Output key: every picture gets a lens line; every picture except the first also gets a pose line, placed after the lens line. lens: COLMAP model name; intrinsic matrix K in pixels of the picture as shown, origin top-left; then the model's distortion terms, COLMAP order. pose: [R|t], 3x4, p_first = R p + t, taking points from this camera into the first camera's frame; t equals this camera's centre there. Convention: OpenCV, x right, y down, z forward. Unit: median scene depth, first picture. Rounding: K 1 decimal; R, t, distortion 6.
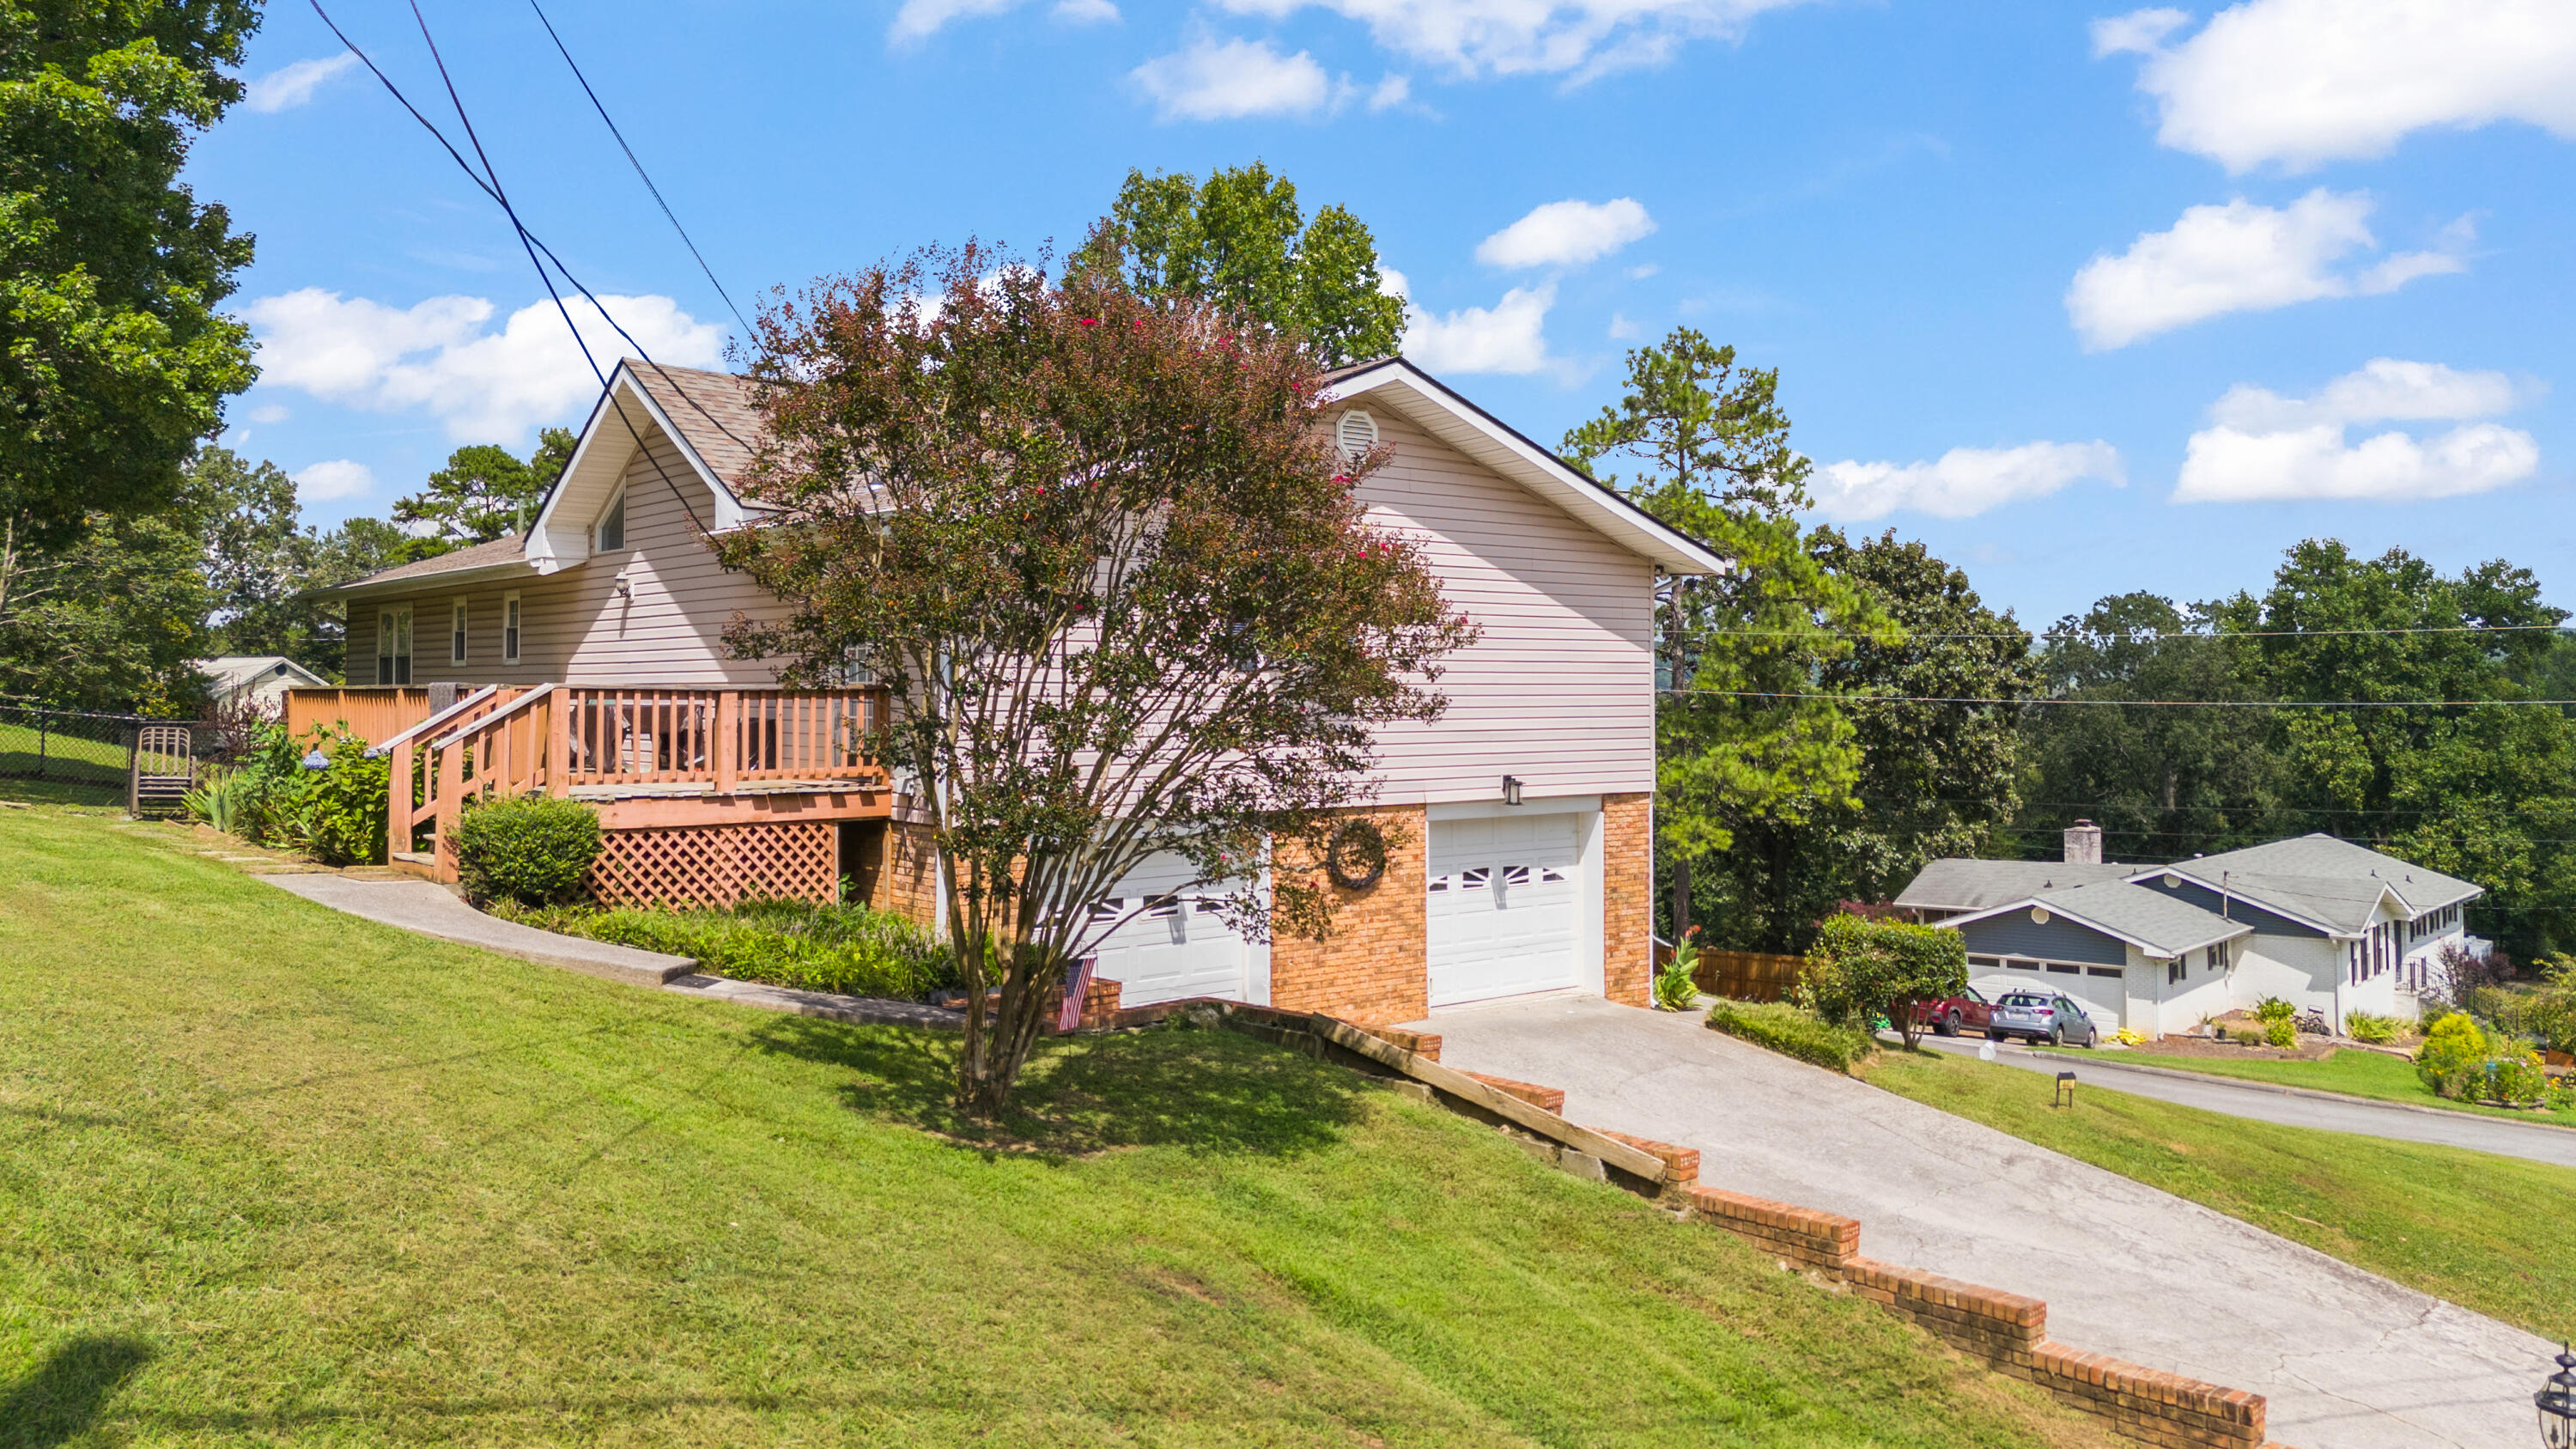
lens RADIAL K [[1896.0, 0, 1299.1], [0, 1896.0, 663.8], [0, 0, 1]] dist [0.087139, -0.079454]
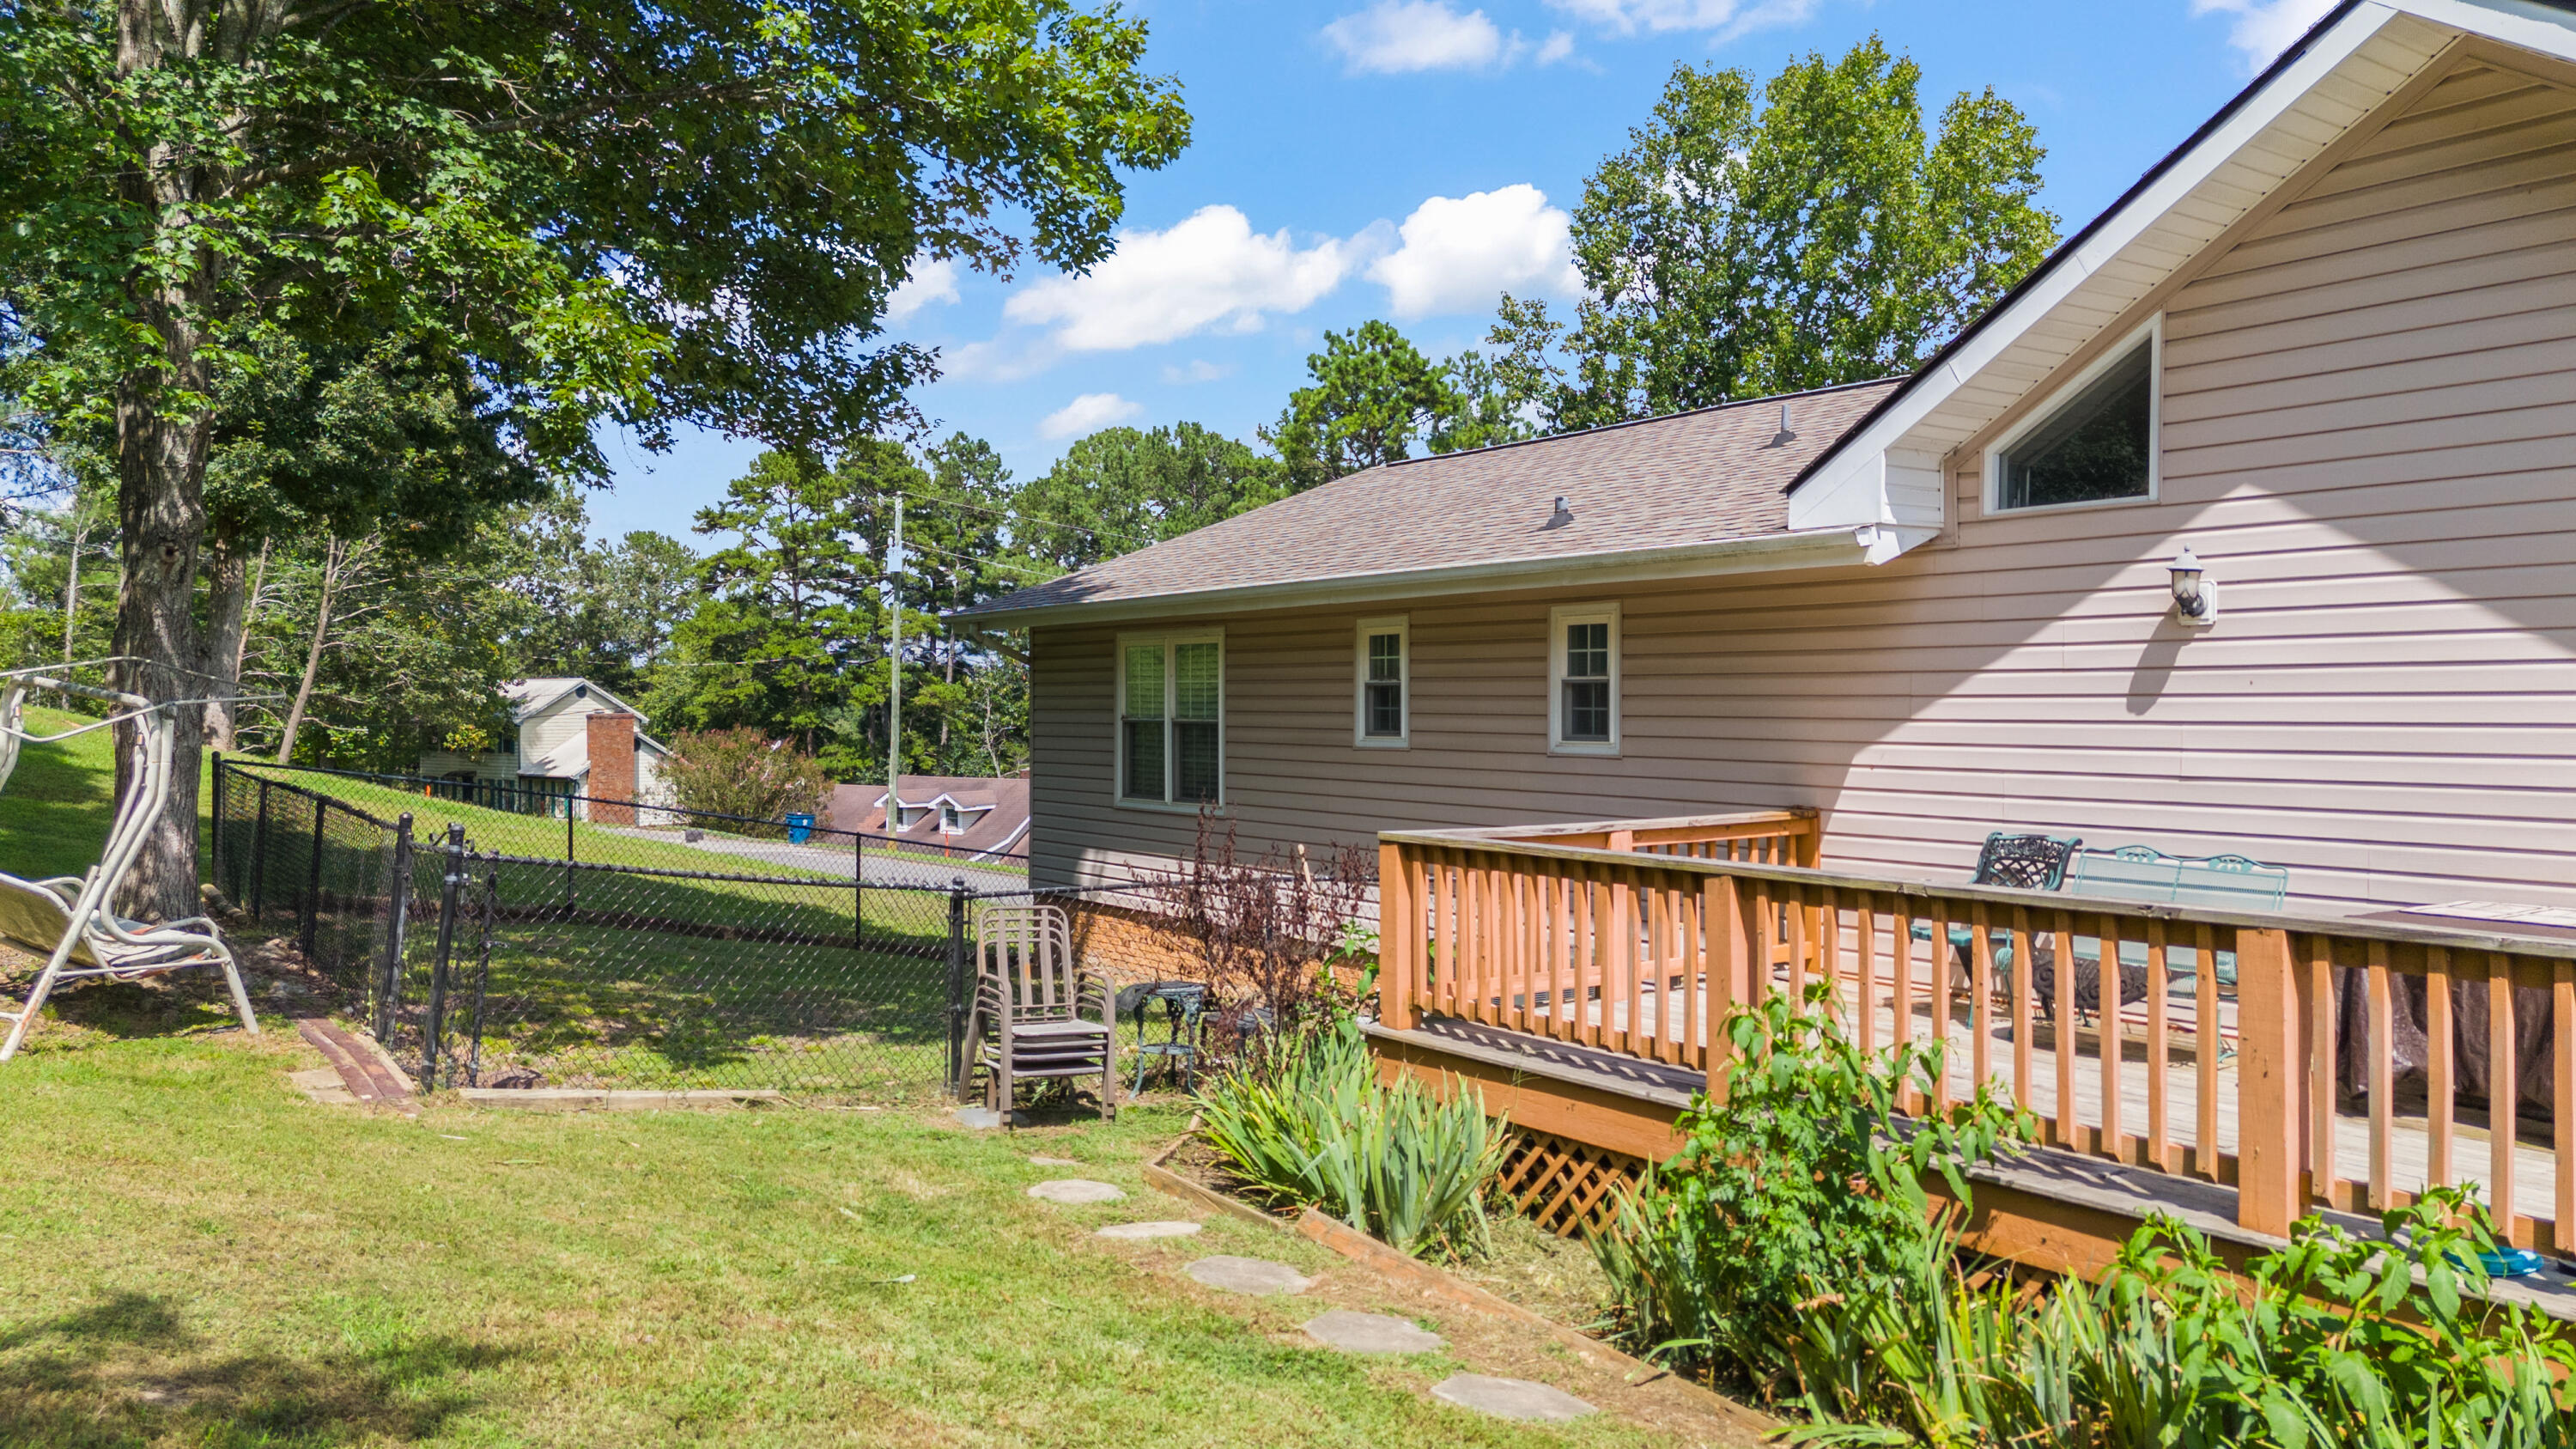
lens RADIAL K [[1892.9, 0, 1329.0], [0, 1892.9, 742.6], [0, 0, 1]] dist [0.137107, -0.187483]
pose [[0.996336, 0.000799, -0.085527, -0.551666], [0.002173, 0.999397, 0.034651, -0.025106], [0.085503, -0.034710, 0.995733, 0.643608]]
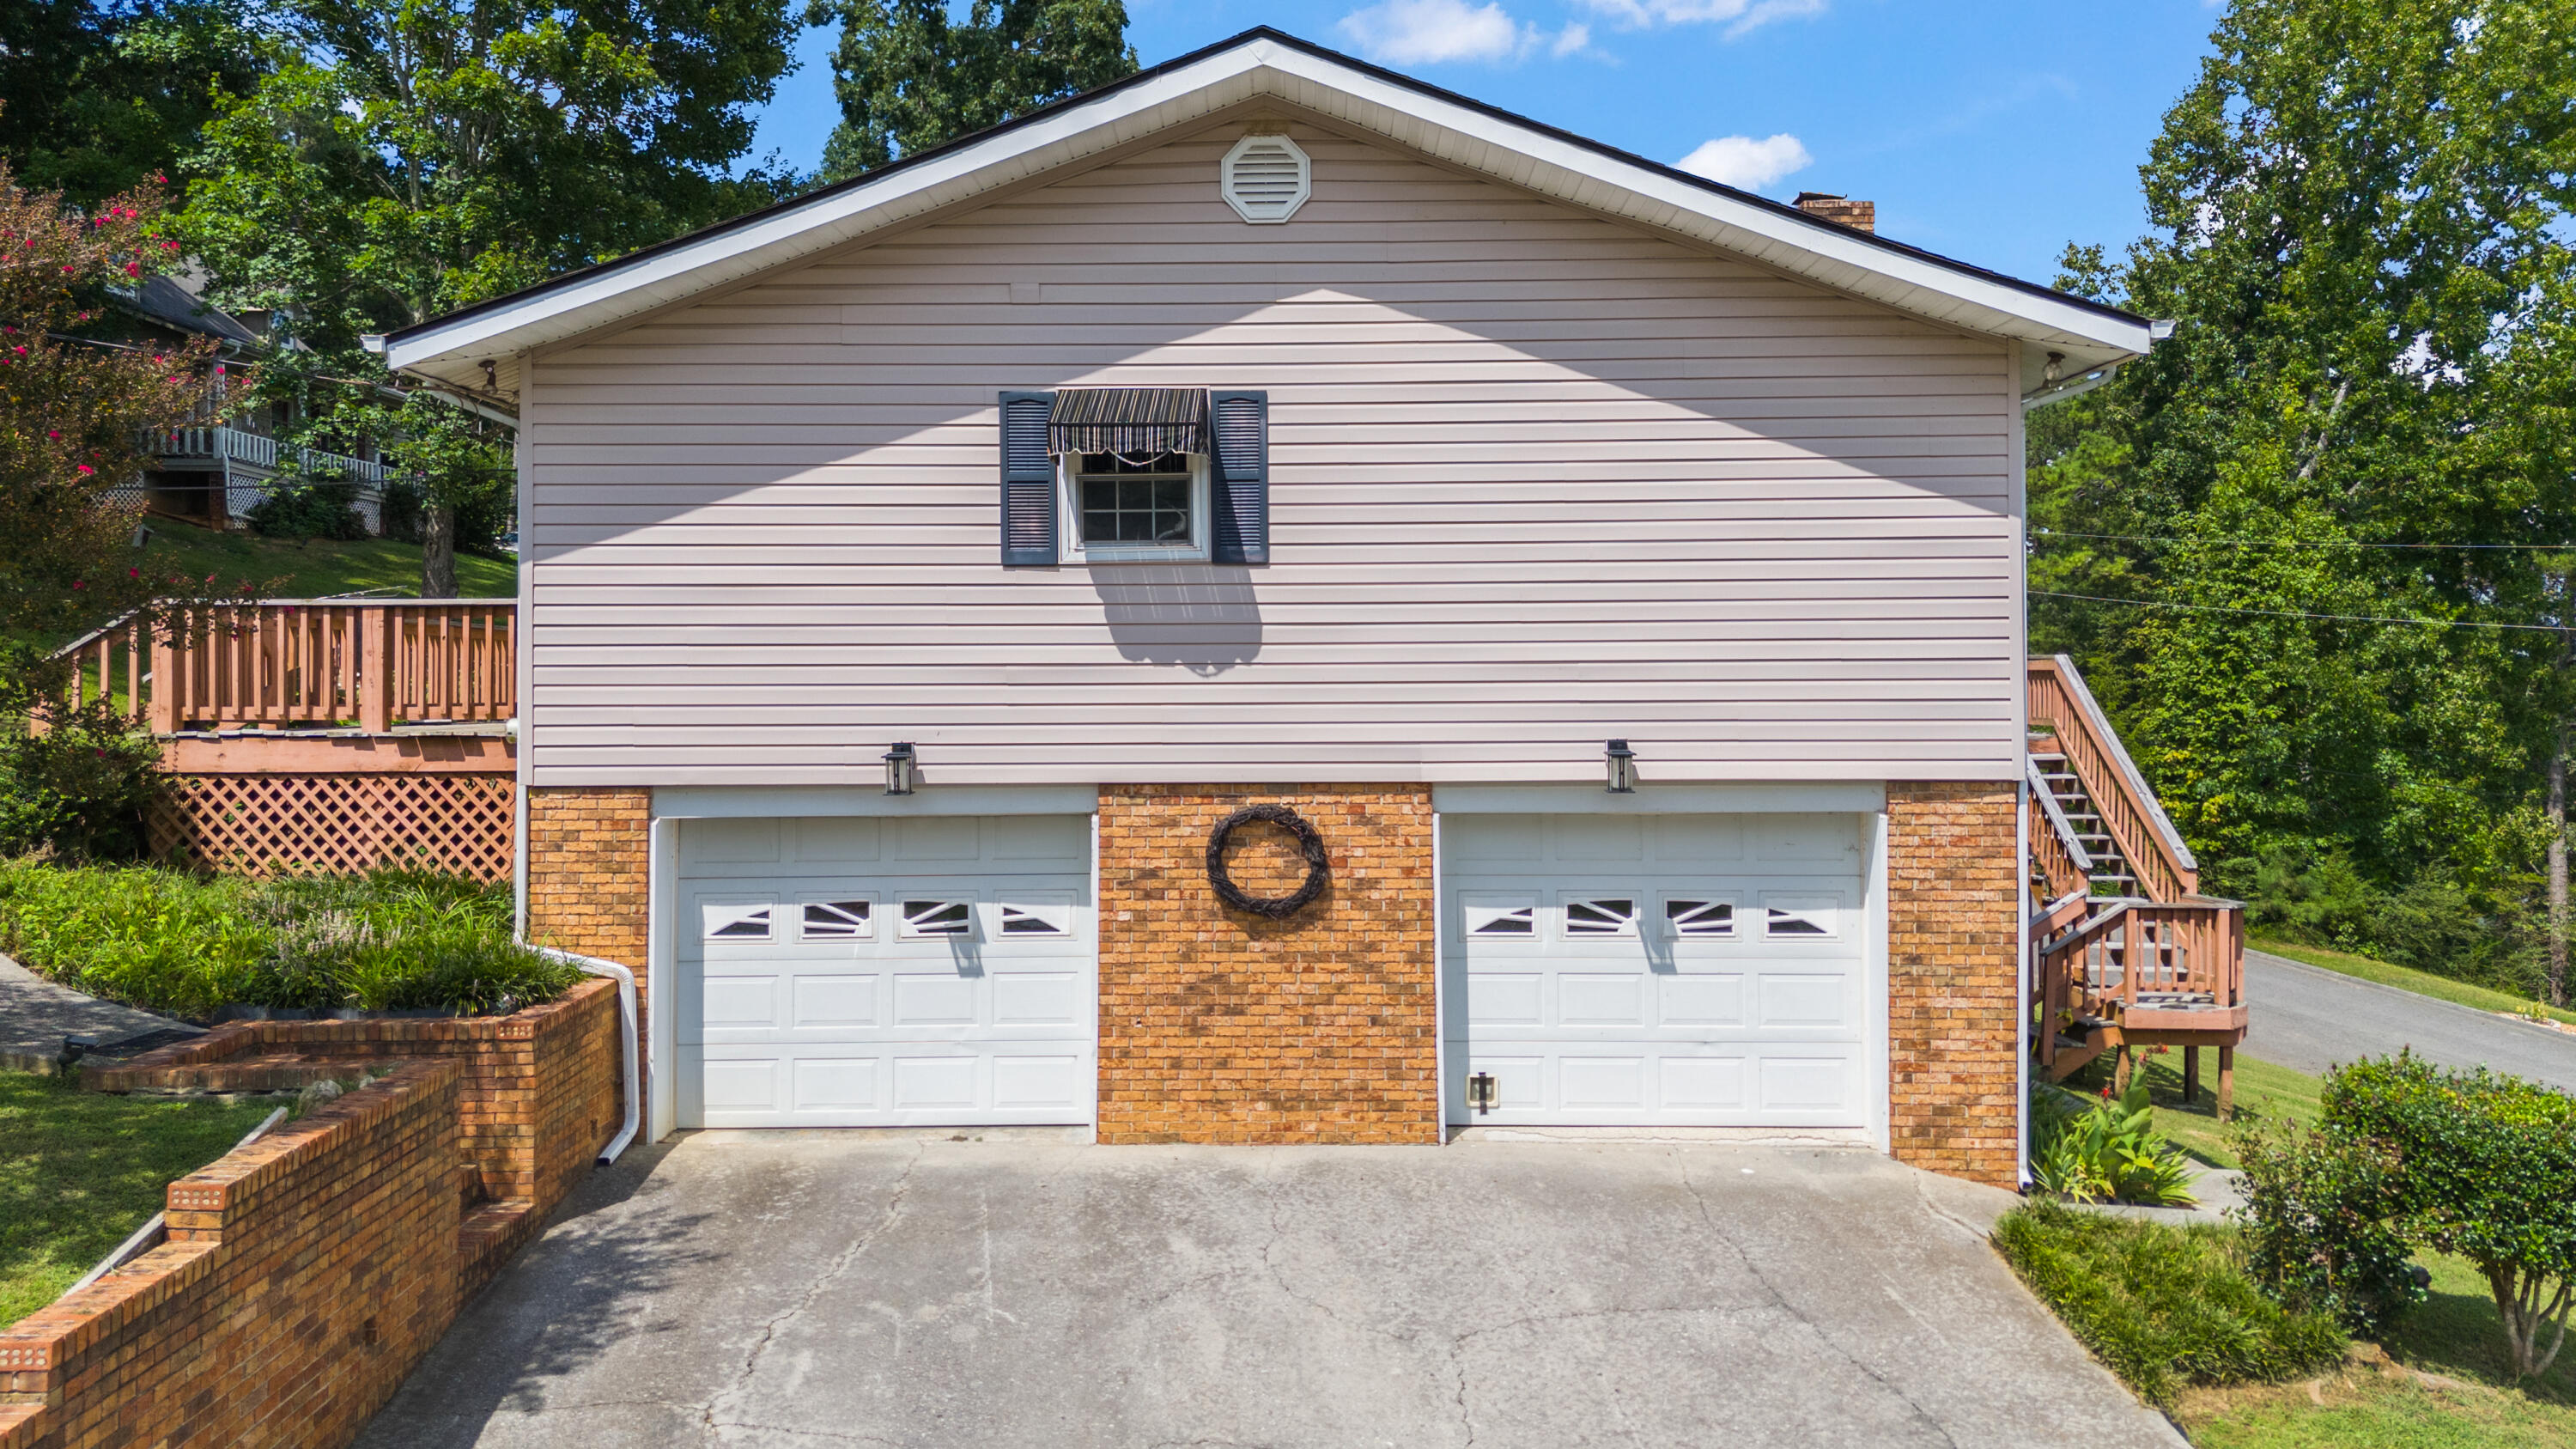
lens RADIAL K [[1896.0, 0, 1299.1], [0, 1896.0, 663.8], [0, 0, 1]] dist [0.087139, -0.079454]
pose [[0.770526, -0.014234, -0.637249, 0.419251], [0.012283, 0.999897, -0.007483, 0.040495], [0.637290, -0.002061, 0.770621, 0.516855]]
